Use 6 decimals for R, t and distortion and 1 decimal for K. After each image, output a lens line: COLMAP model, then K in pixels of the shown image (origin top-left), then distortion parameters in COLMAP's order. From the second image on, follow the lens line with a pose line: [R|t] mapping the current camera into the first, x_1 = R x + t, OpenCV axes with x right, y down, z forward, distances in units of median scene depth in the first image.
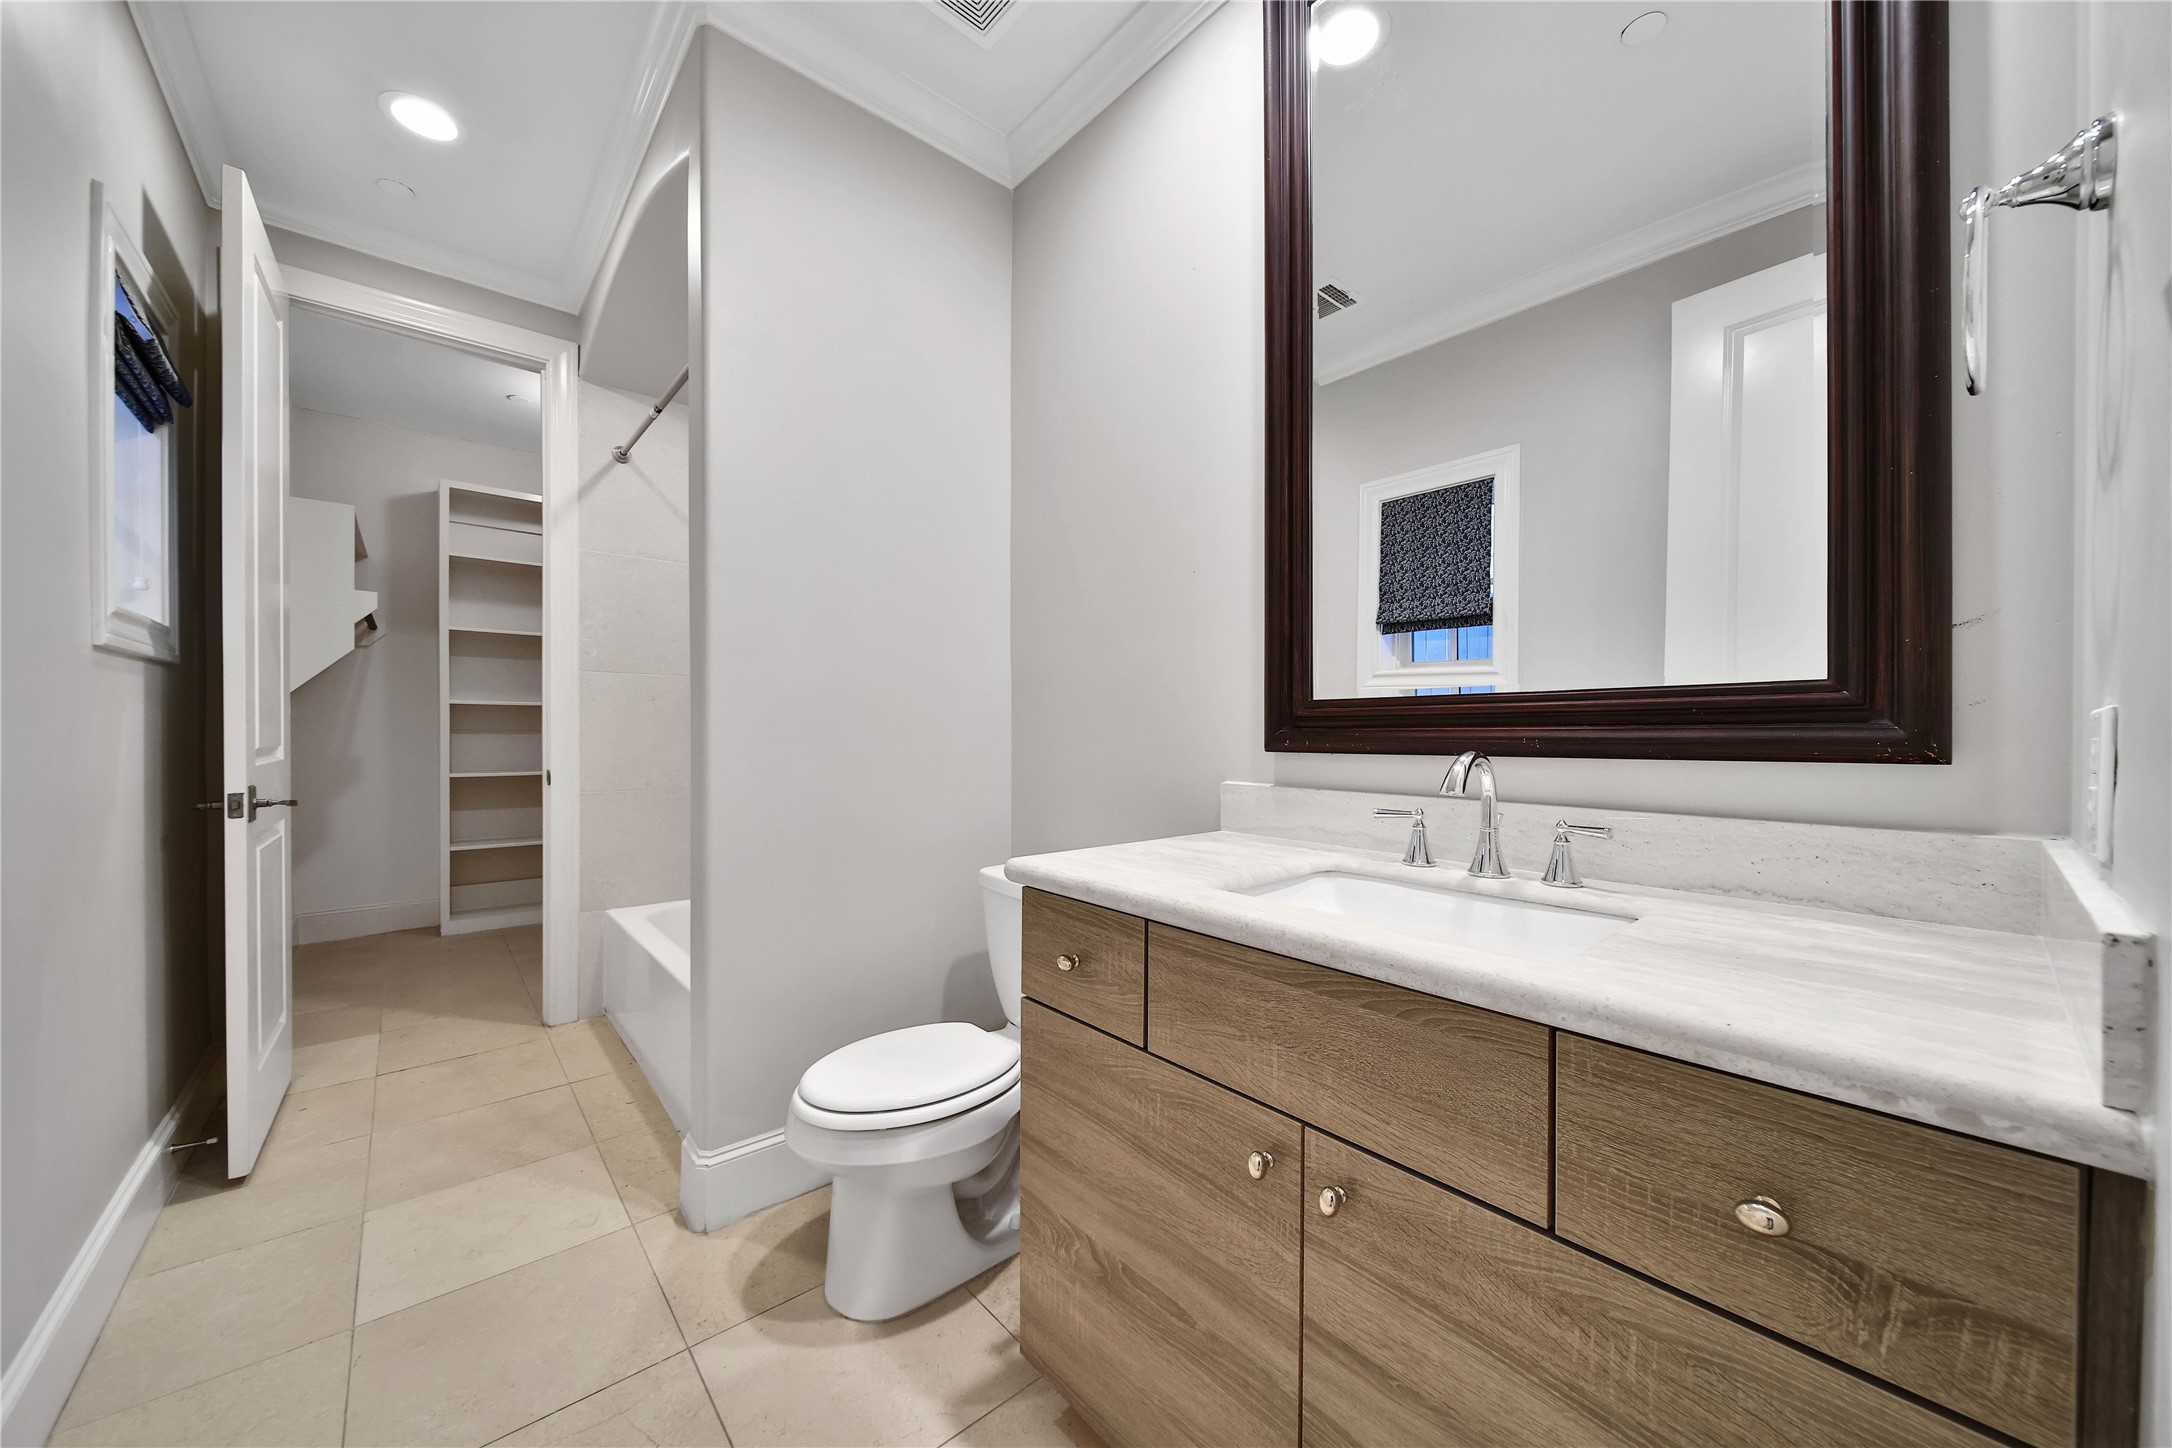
lens RADIAL K [[779.0, 0, 1085.4], [0, 779.0, 726.3], [0, 0, 1]] dist [-0.000026, -0.001472]
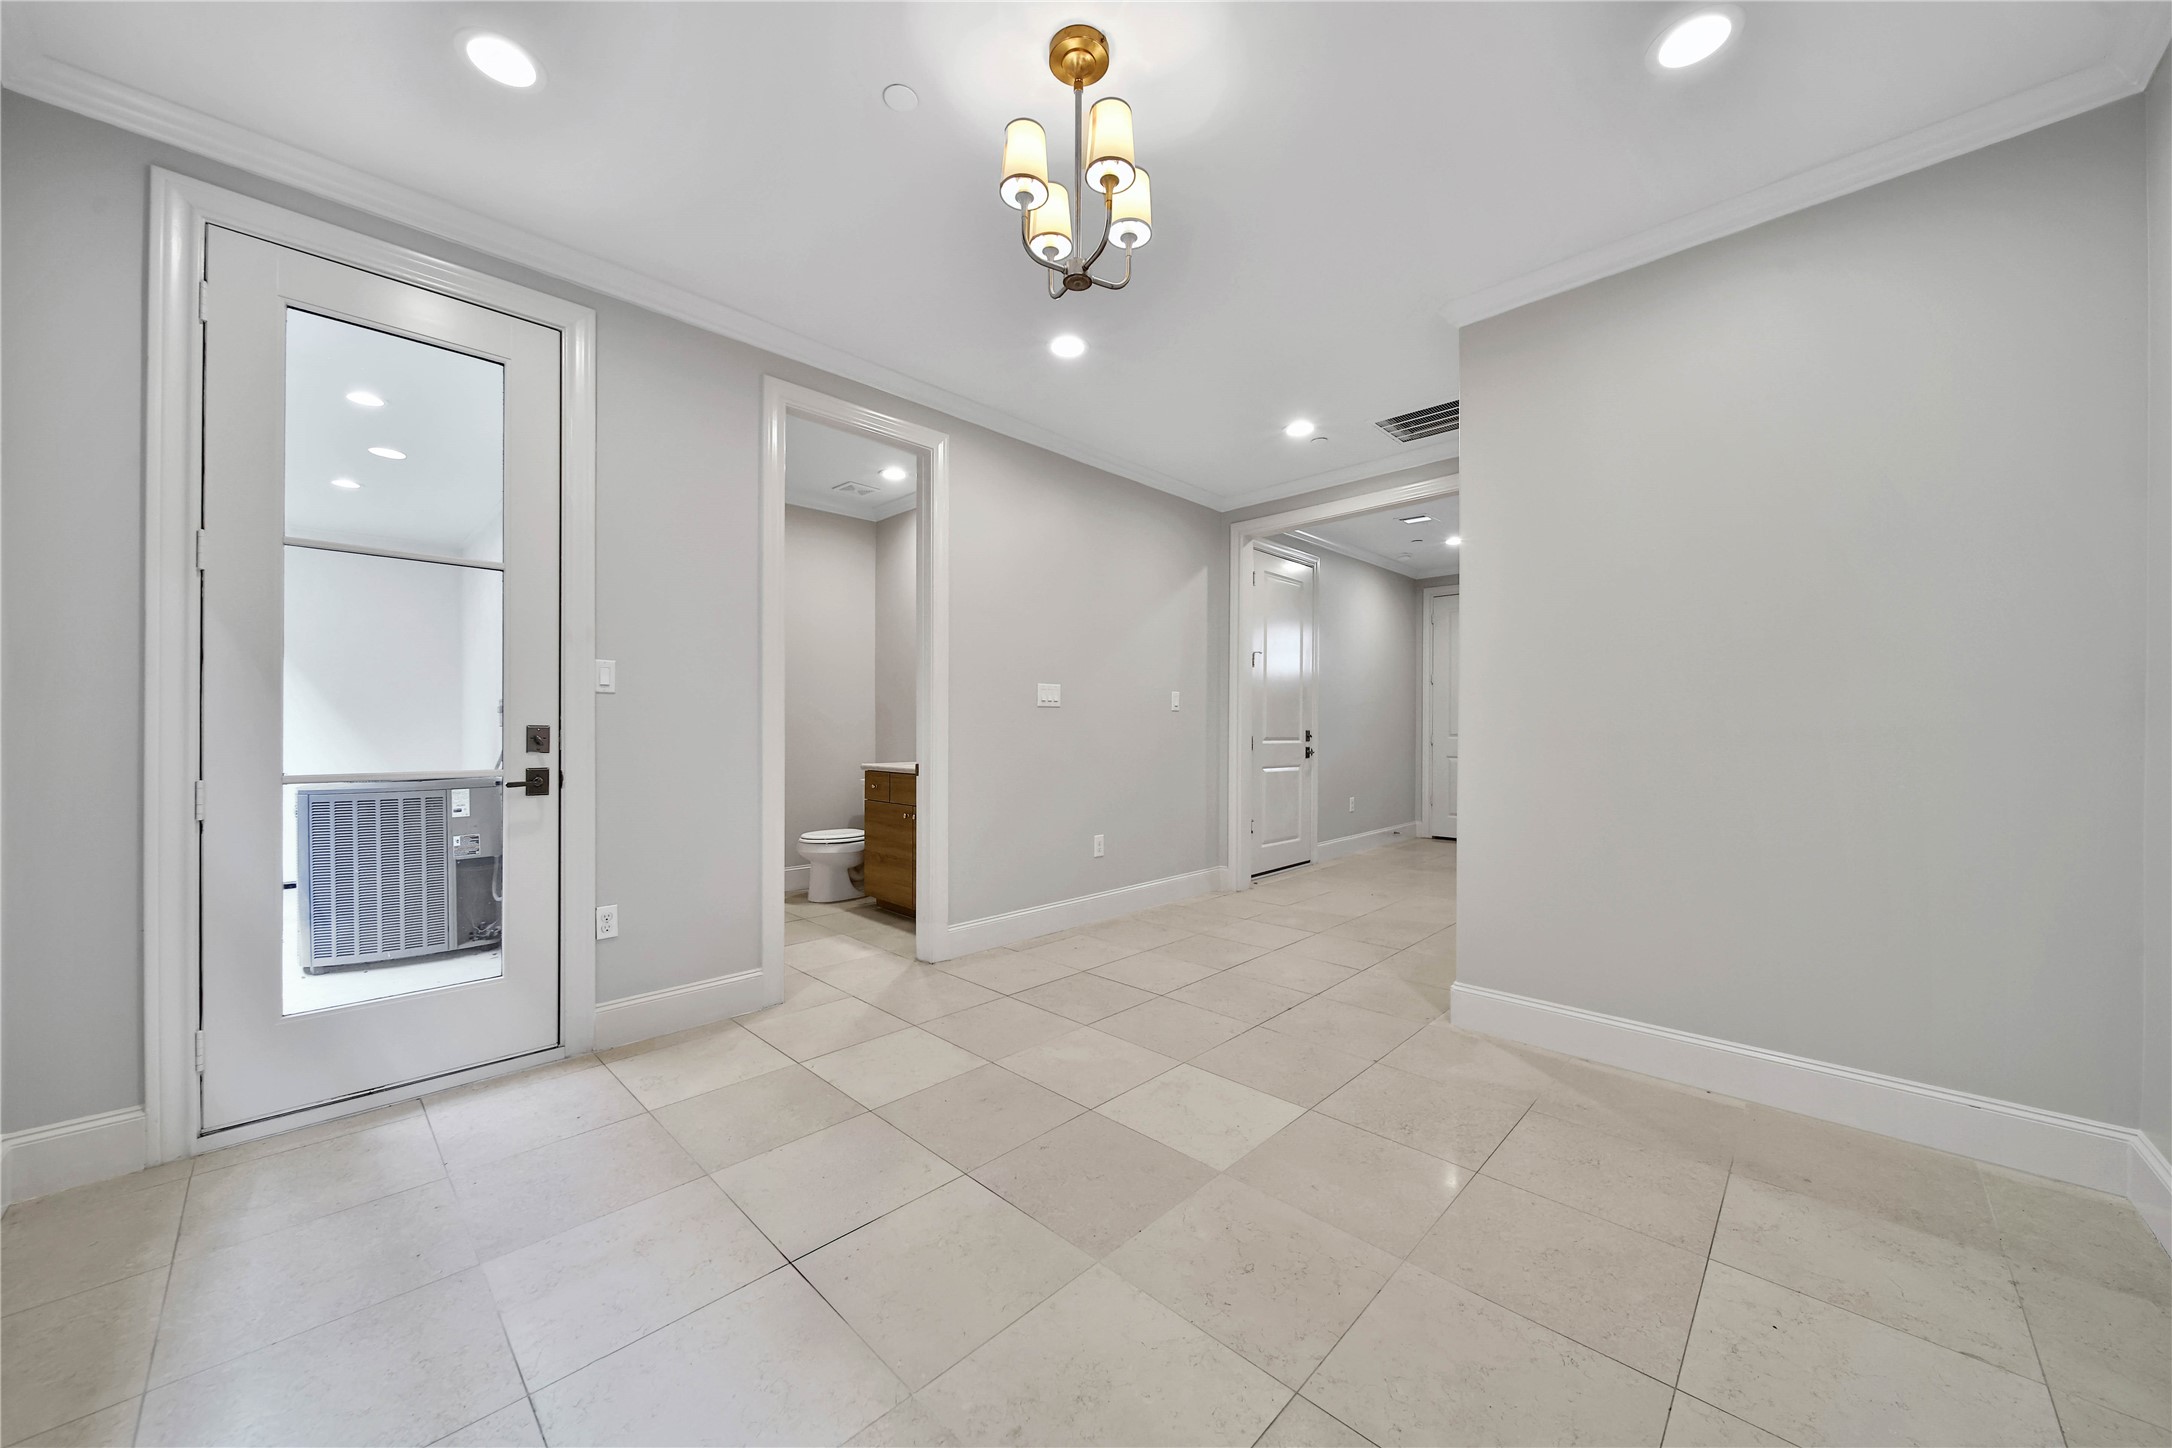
lens RADIAL K [[779.0, 0, 1085.4], [0, 779.0, 726.3], [0, 0, 1]] dist [-0.000026, -0.001472]
pose [[0.996833, 0.002313, 0.079492, 0.792378], [-0.002120, 0.999995, -0.002515, -0.003406], [-0.079498, 0.002339, 0.996832, -3.309184]]
